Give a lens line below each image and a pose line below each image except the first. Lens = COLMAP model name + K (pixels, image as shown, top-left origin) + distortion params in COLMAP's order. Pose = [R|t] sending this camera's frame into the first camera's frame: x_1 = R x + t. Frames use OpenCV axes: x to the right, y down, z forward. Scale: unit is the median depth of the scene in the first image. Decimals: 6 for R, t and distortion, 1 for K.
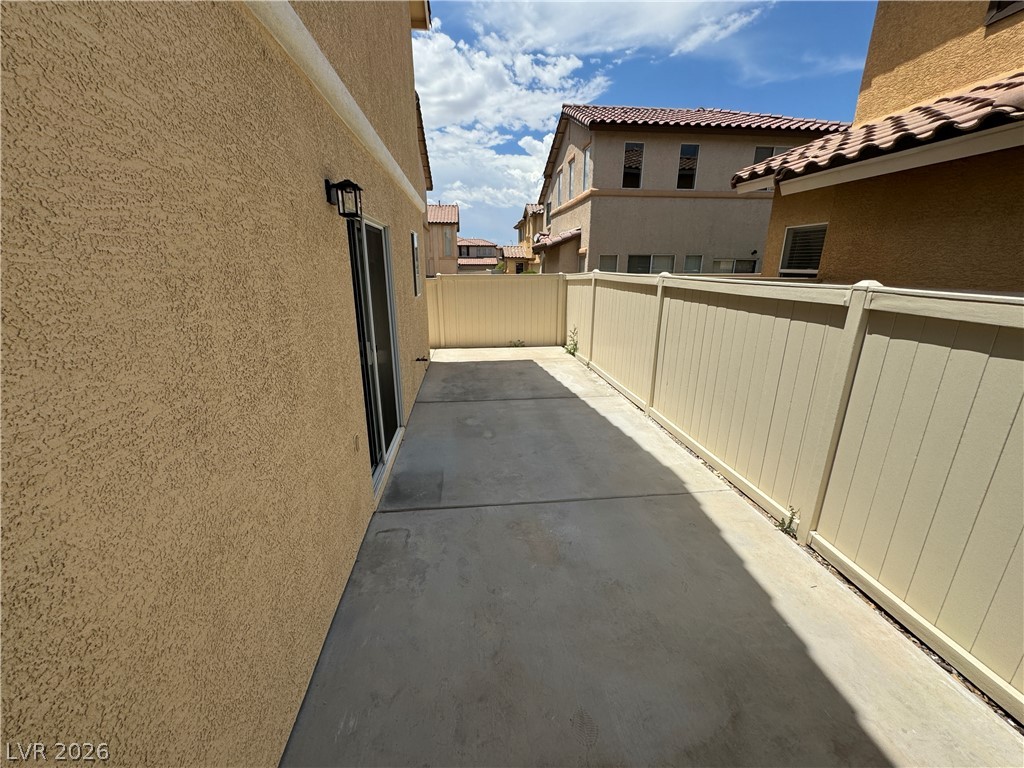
lens RADIAL K [[410.6, 0, 511.6], [0, 410.6, 384.9], [0, 0, 1]] dist [-0.000629, 0.000194]
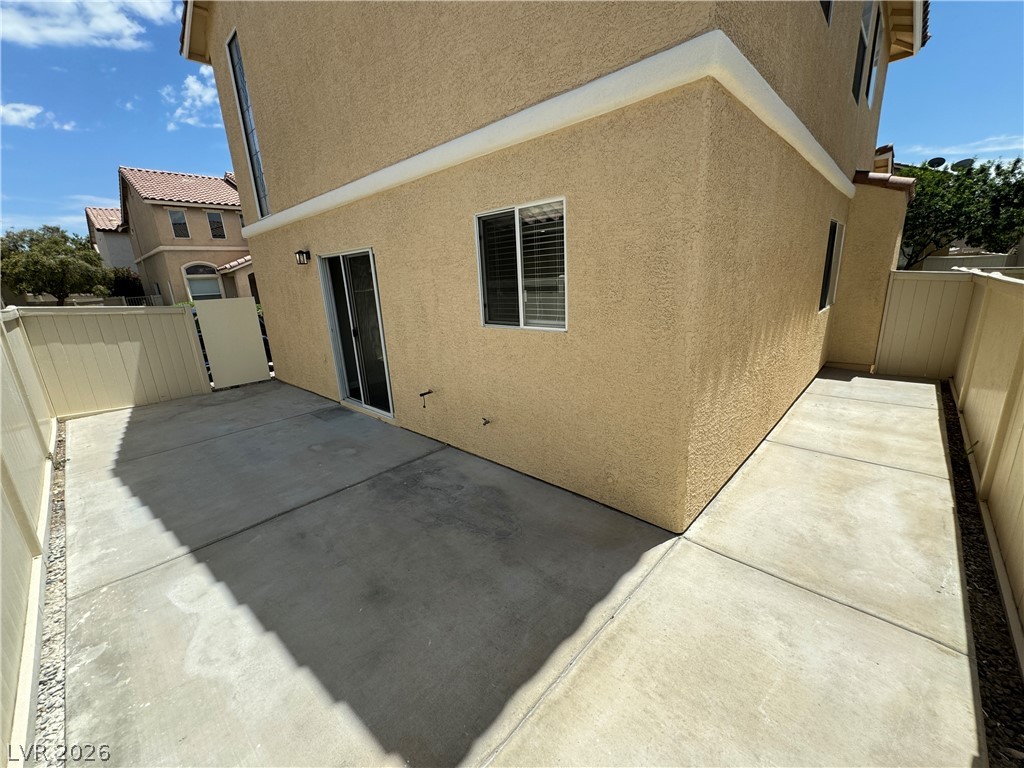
lens RADIAL K [[410.6, 0, 511.6], [0, 410.6, 384.9], [0, 0, 1]] dist [-0.000629, 0.000194]
pose [[-0.759192, 0.203192, -0.618336, 0.141554], [-0.134947, 0.880237, 0.454943, -0.444805], [0.636723, 0.428832, -0.640849, 1.547953]]
